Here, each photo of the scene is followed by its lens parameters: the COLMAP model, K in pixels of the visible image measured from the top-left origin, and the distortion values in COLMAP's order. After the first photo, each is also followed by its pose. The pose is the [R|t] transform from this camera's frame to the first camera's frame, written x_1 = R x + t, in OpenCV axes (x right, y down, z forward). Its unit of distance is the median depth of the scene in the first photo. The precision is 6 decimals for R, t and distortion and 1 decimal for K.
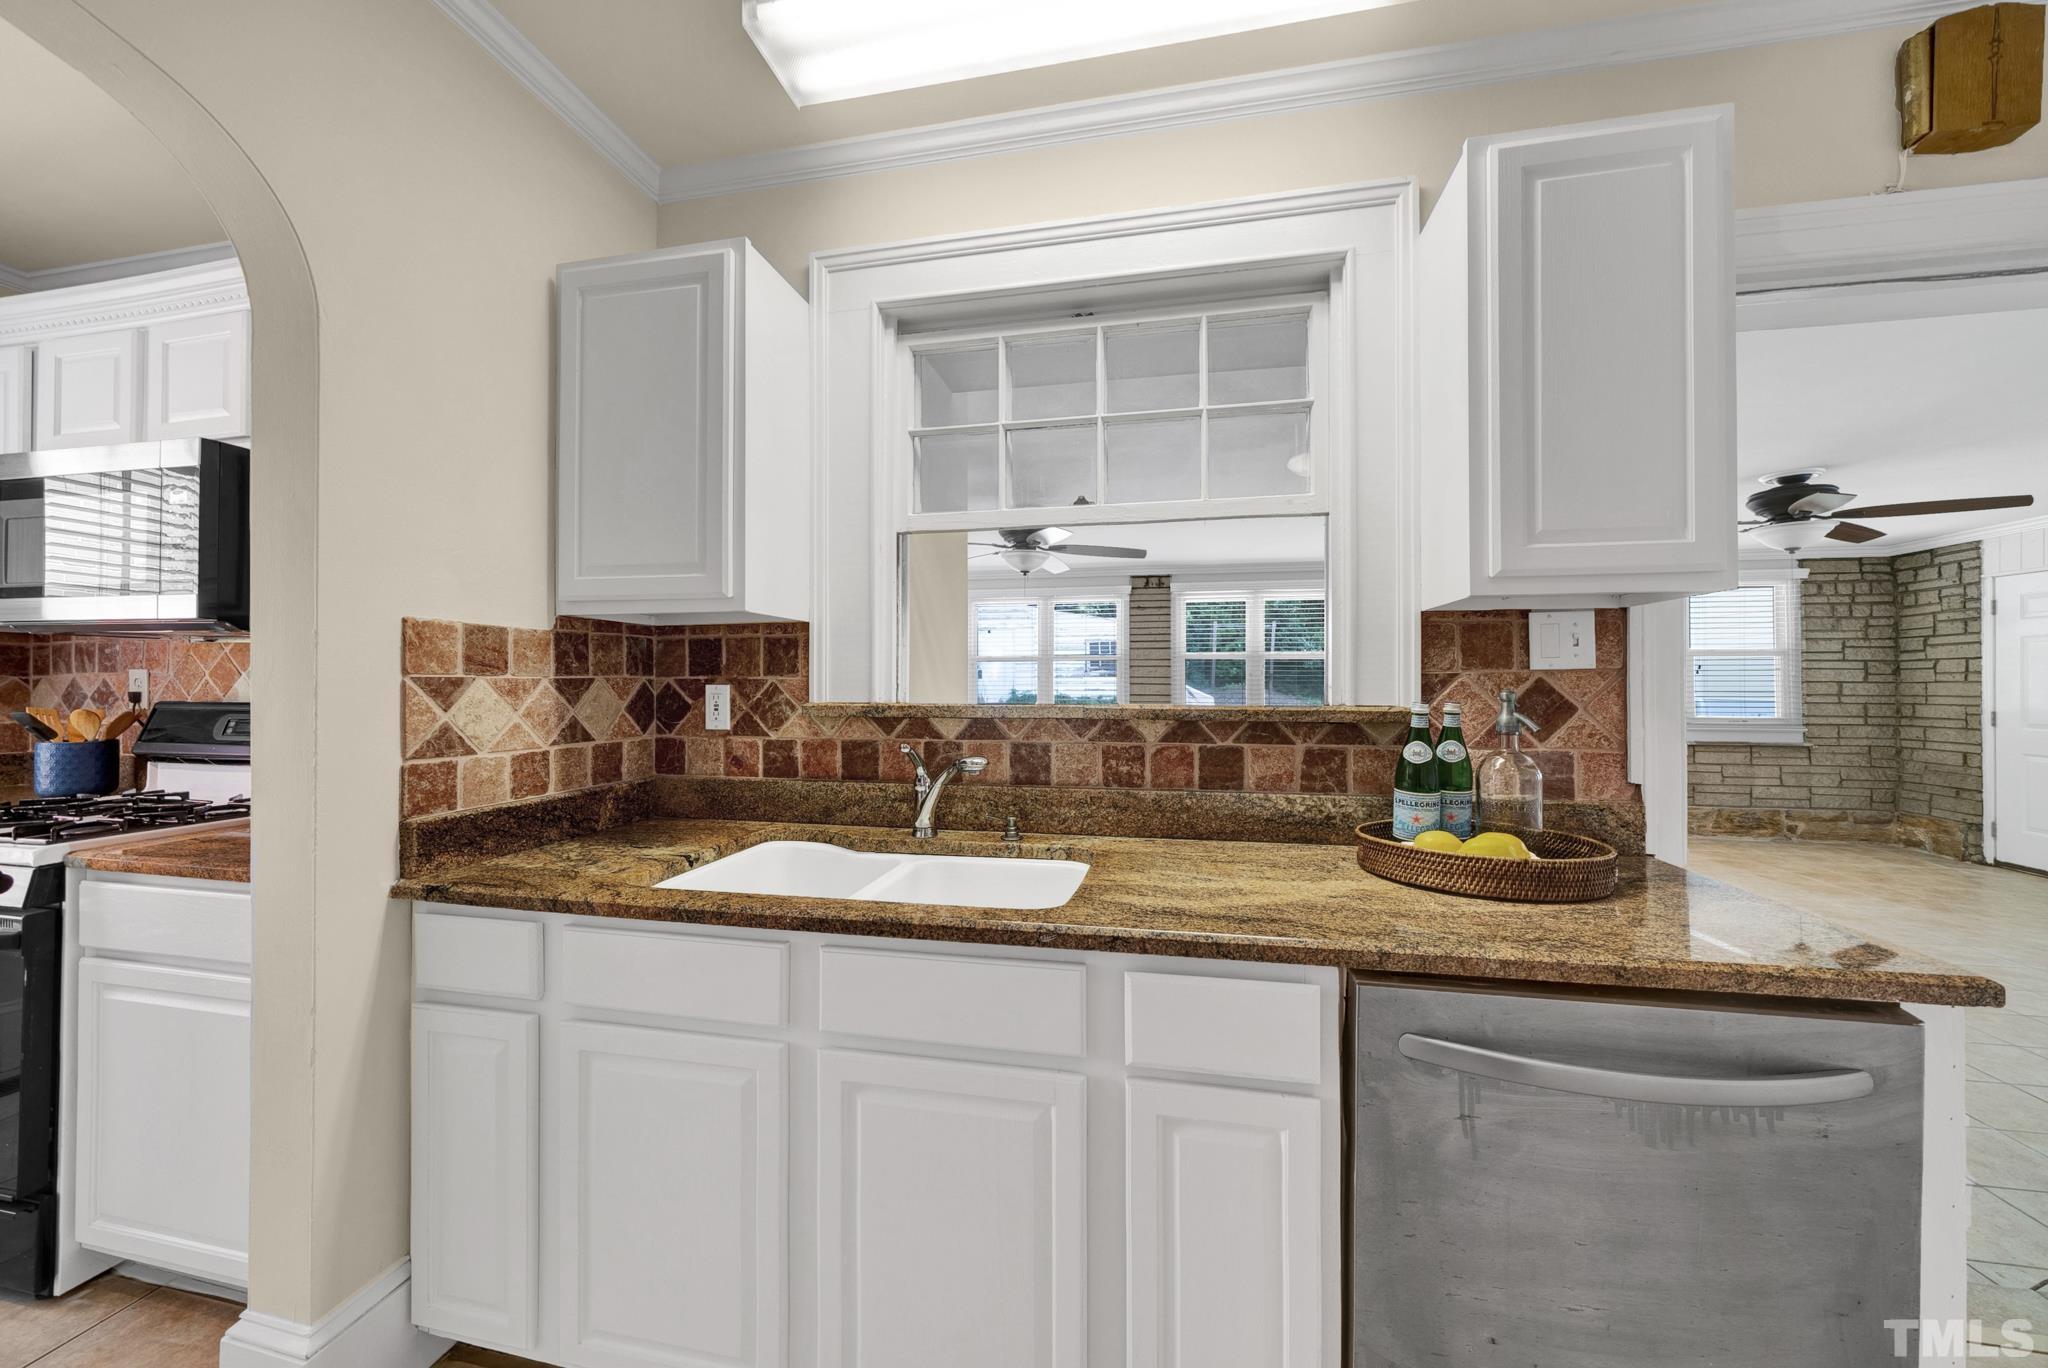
lens RADIAL K [[722.5, 0, 1023.9], [0, 722.5, 681.3], [0, 0, 1]] dist [-0.006729, -0.000291]
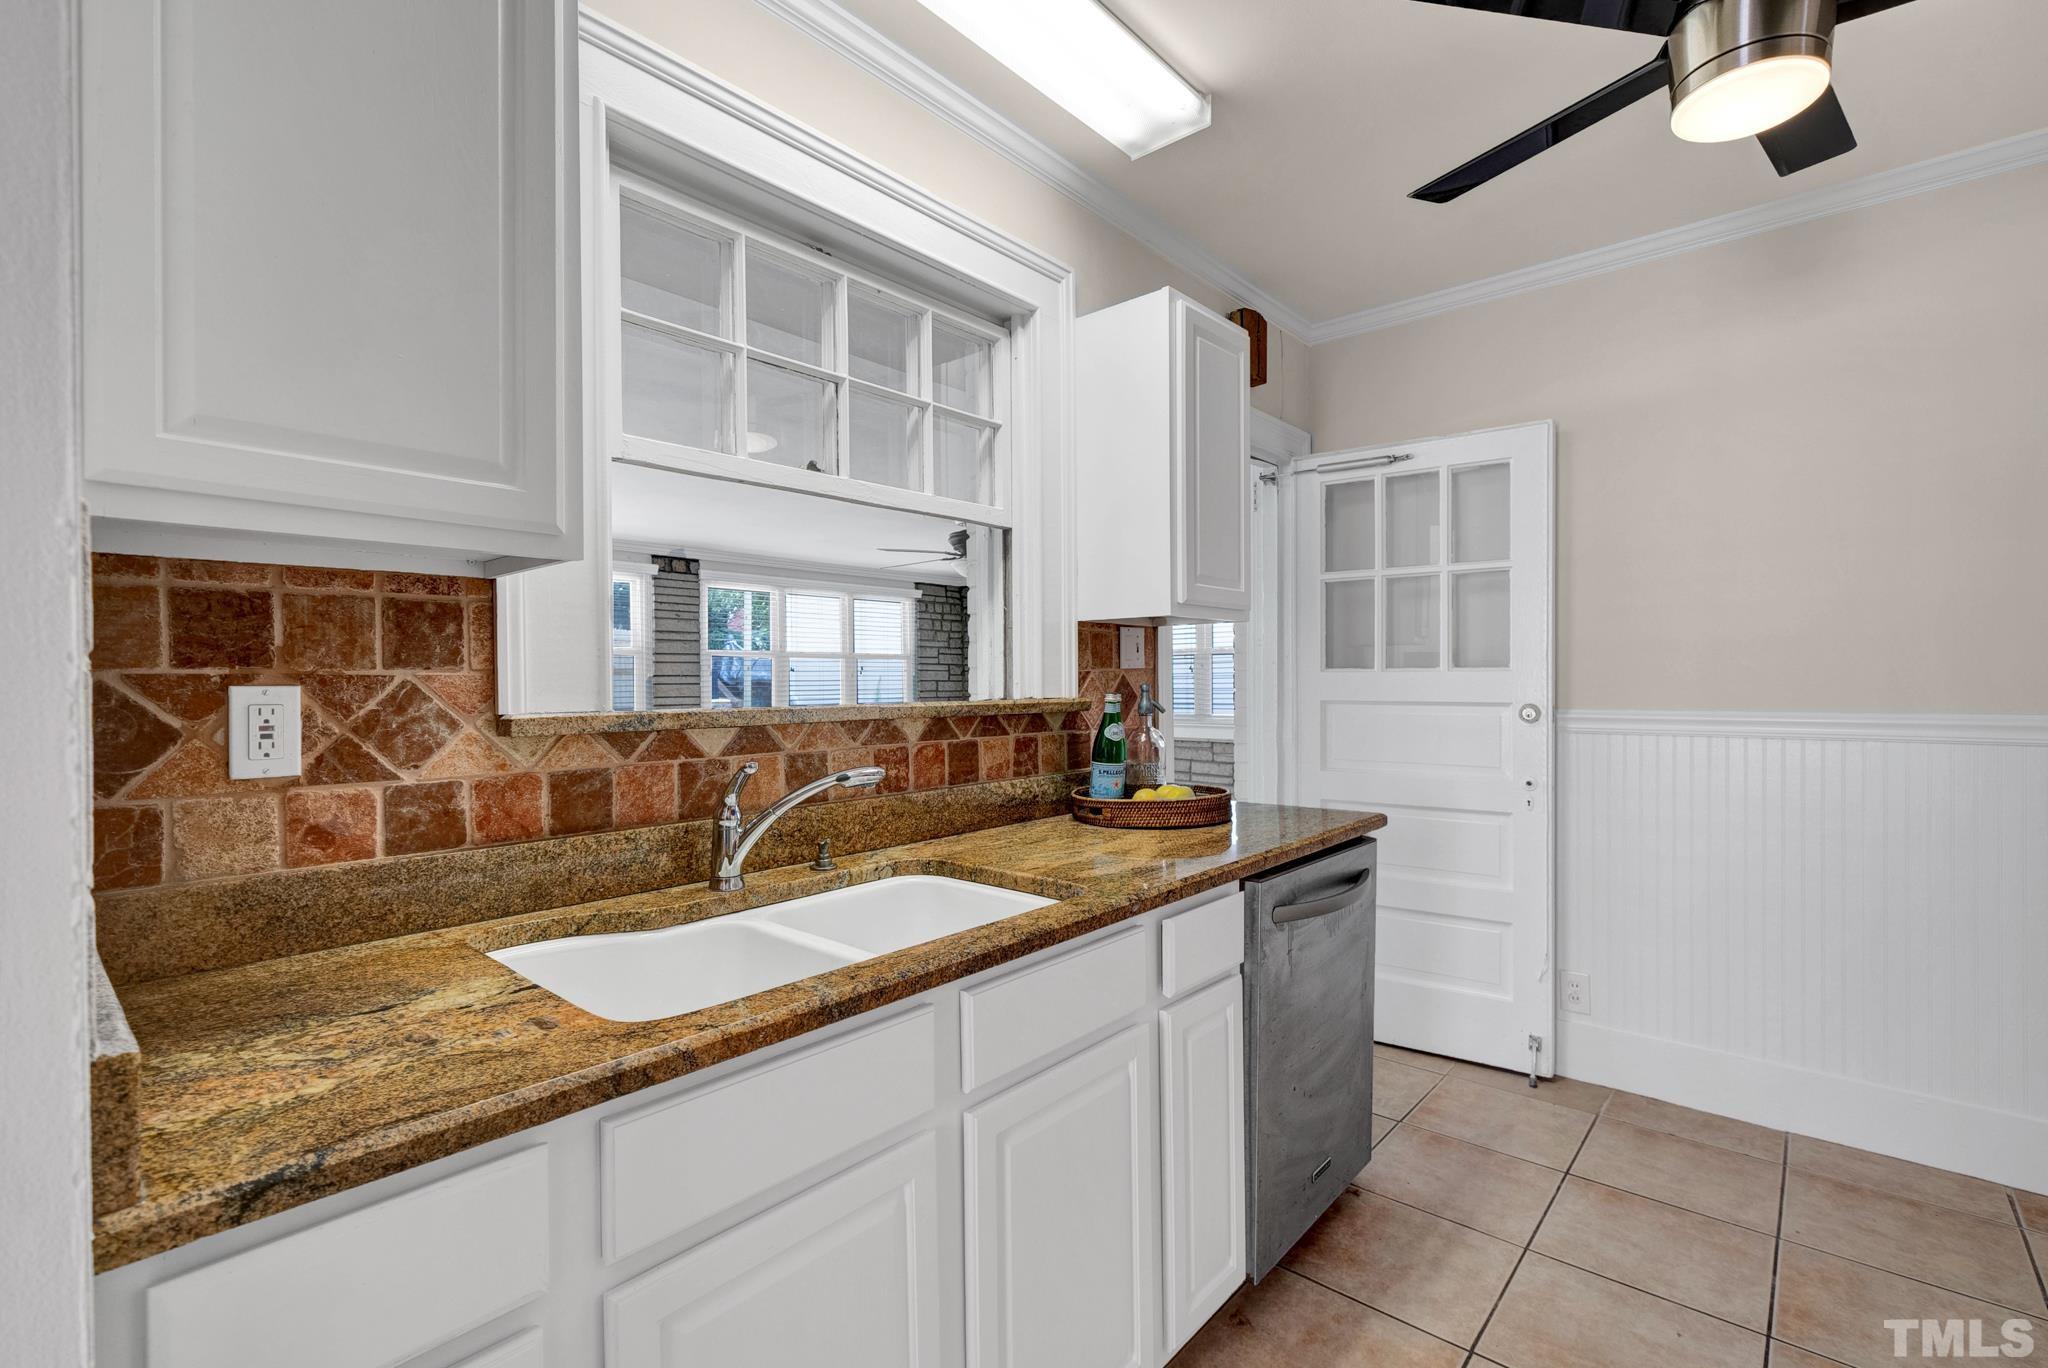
lens RADIAL K [[897.3, 0, 1014.7], [0, 897.3, 677.3], [0, 0, 1]] dist [0.002140, -0.000037]
pose [[0.515453, 0.000411, 0.856918, -0.732469], [0.005548, 0.999977, -0.003817, 0.004235], [-0.856900, 0.006721, 0.515439, 0.262416]]
